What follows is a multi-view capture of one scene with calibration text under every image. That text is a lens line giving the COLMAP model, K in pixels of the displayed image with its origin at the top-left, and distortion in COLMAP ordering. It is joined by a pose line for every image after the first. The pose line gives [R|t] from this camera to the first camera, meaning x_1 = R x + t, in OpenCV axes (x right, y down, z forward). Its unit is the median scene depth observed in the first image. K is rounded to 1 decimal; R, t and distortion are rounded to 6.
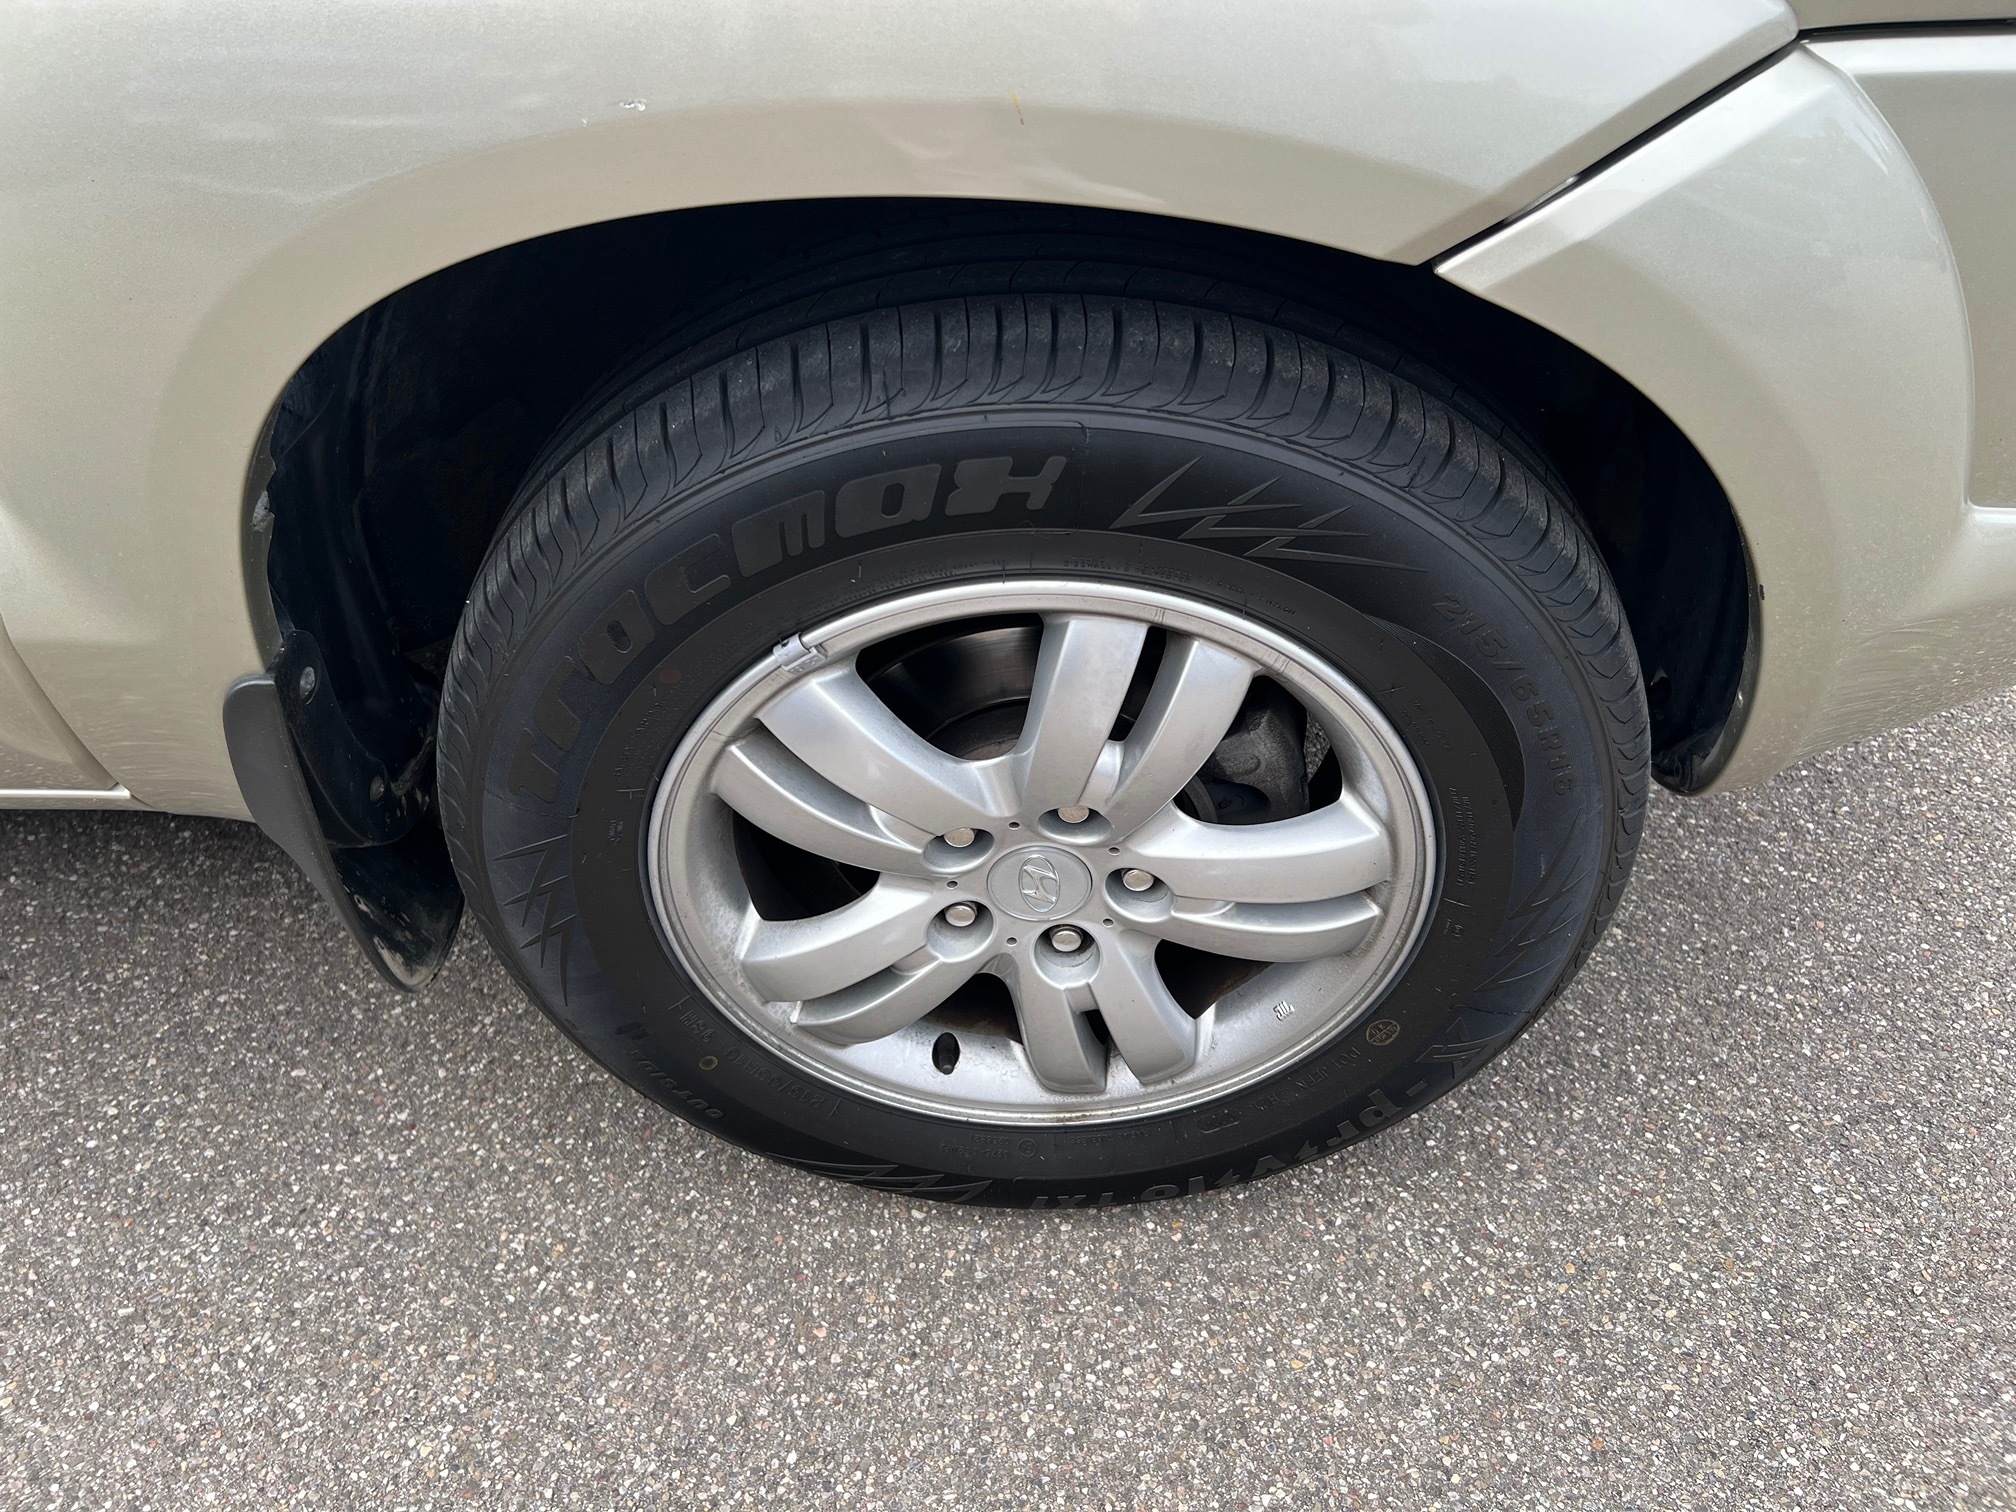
lens RADIAL K [[1537.8, 0, 1008.0], [0, 1537.8, 756.0], [0, 0, 1]] dist [0.063554, -0.072763]
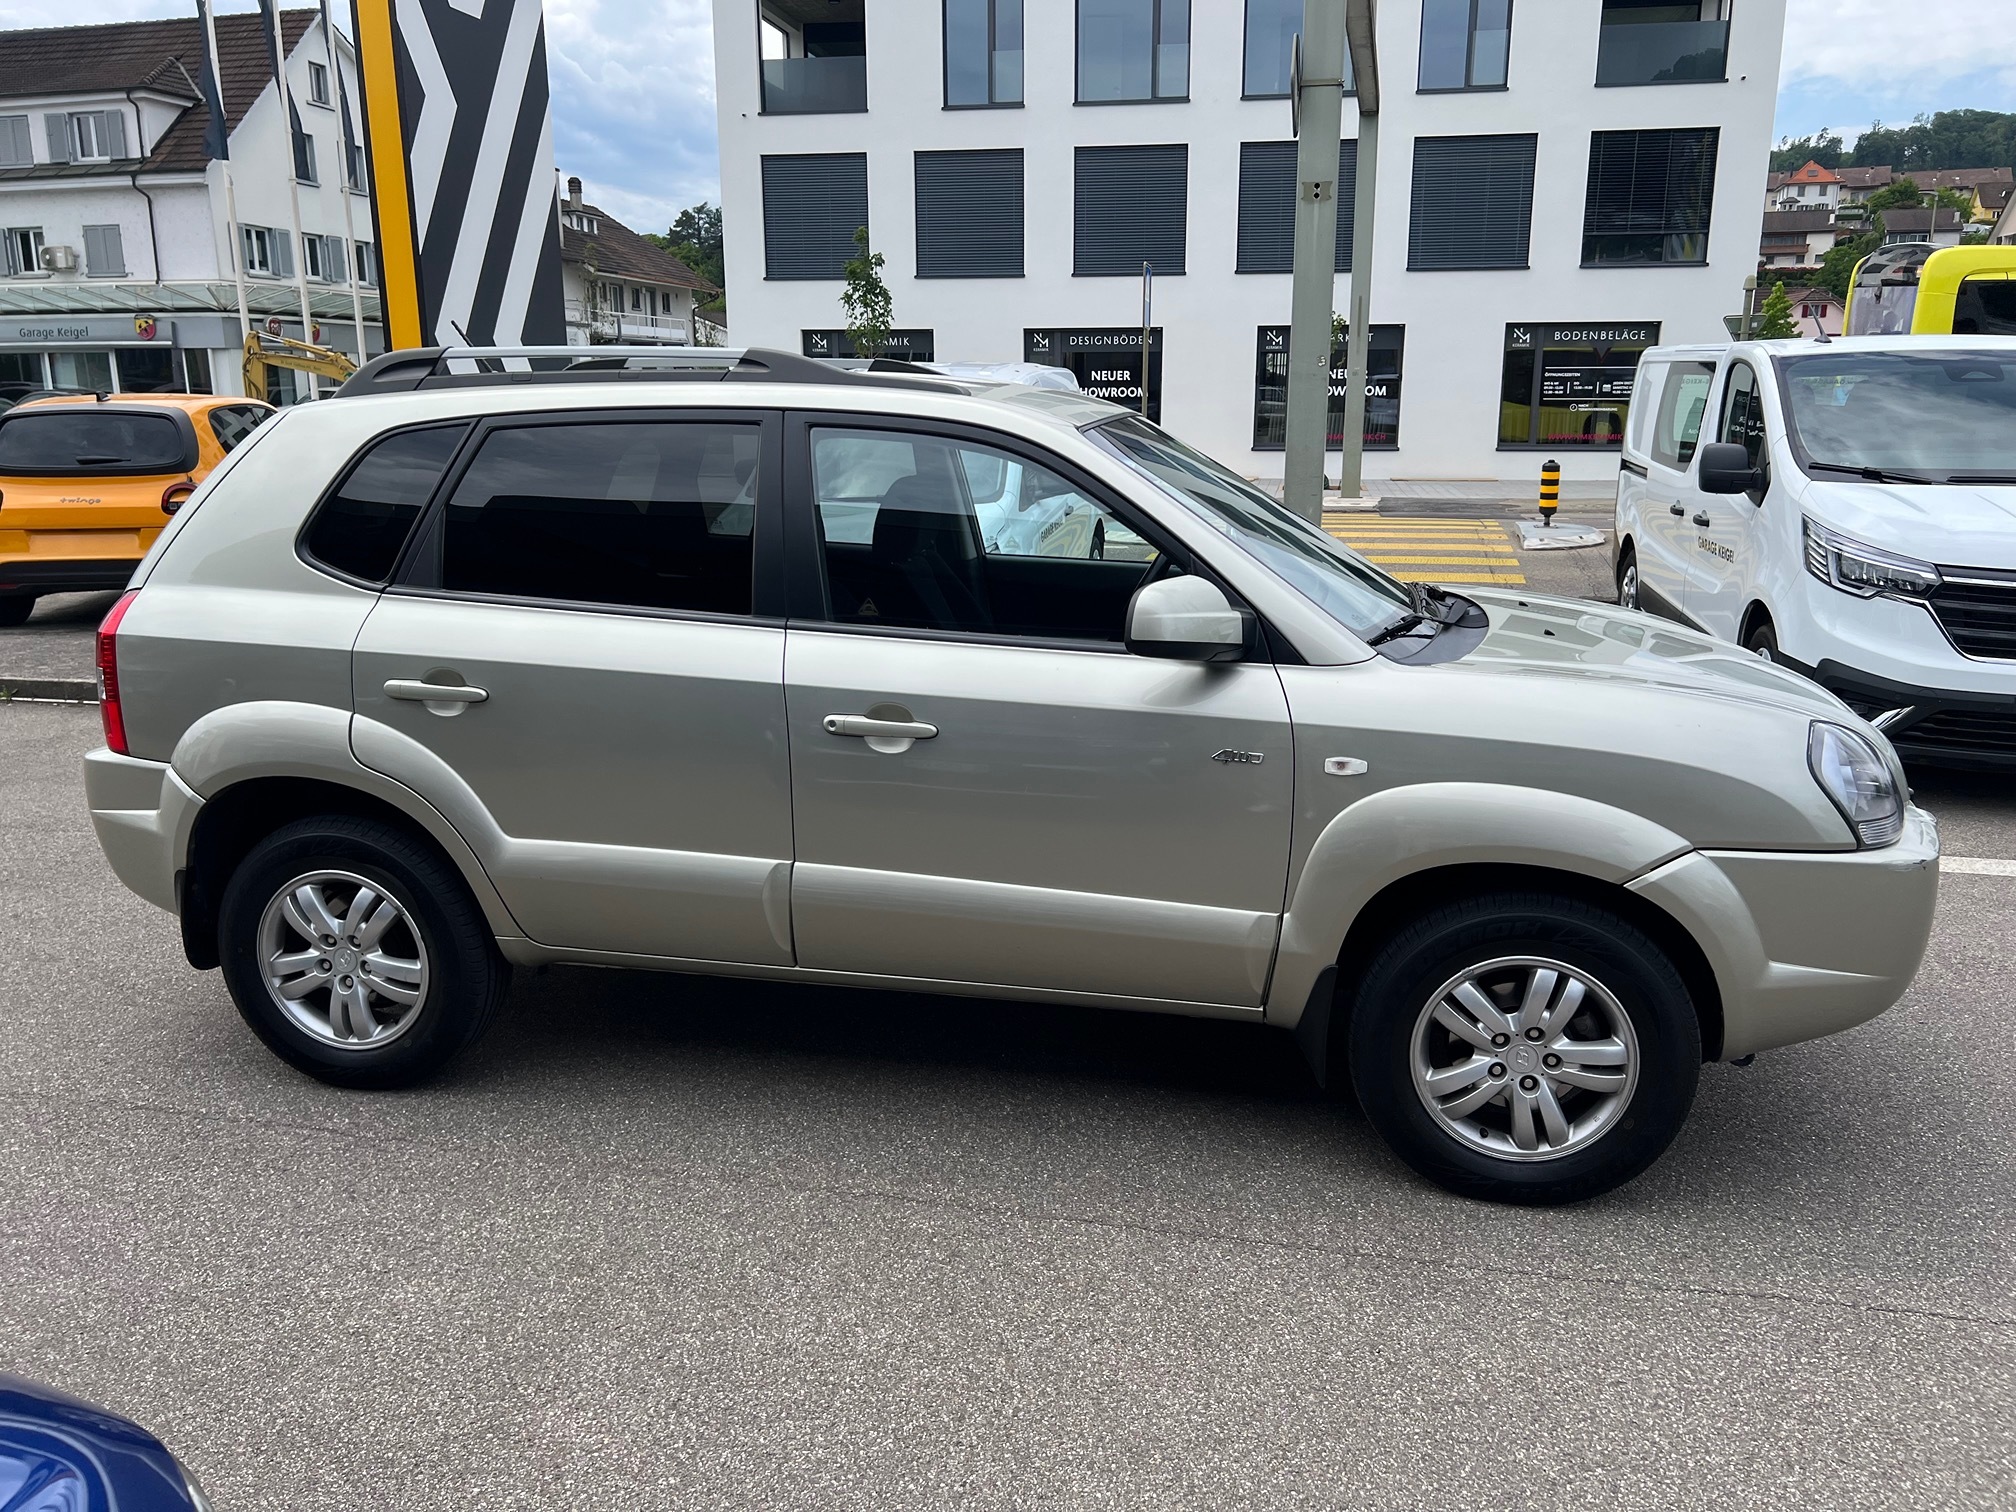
lens RADIAL K [[1532.4, 0, 1043.9], [0, 1532.4, 754.7], [0, 0, 1]] dist [0.060281, -0.066234]
pose [[0.983697, 0.062029, -0.168797, -0.531545], [-0.136763, 0.867529, -0.478214, 1.391469], [0.116773, 0.493503, 0.861869, -2.643580]]
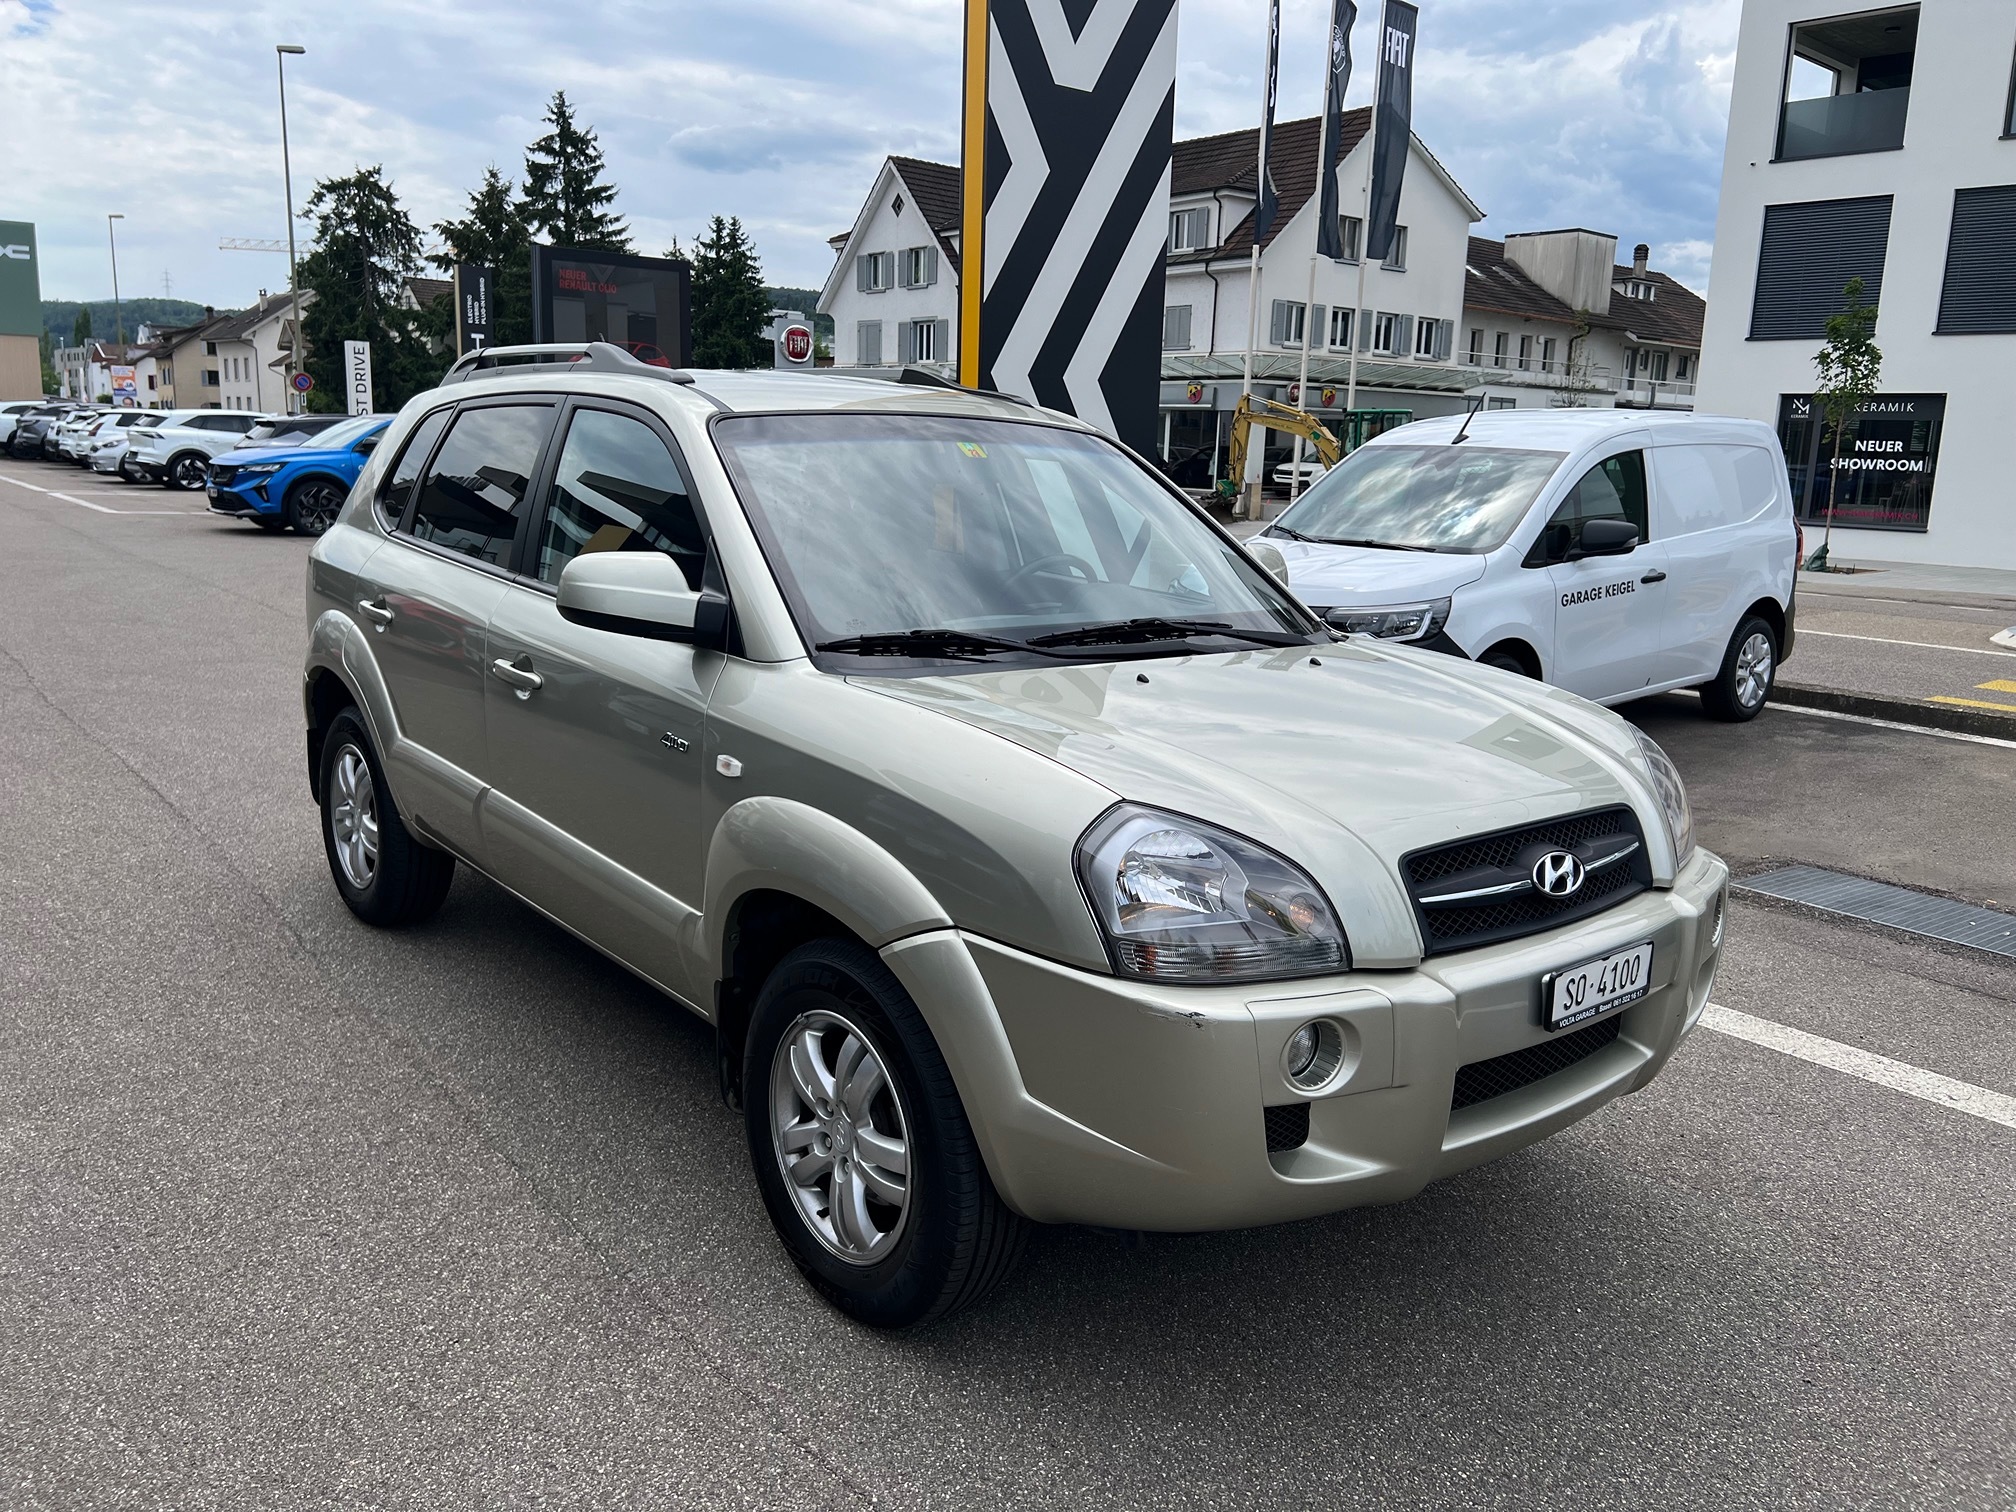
lens RADIAL K [[1537.8, 0, 1008.0], [0, 1537.8, 756.0], [0, 0, 1]] dist [0.063554, -0.072763]
pose [[0.651200, 0.196956, -0.732903, 2.469262], [-0.551718, 0.785984, -0.278992, 0.174511], [0.521101, 0.586035, 0.620497, -1.230845]]
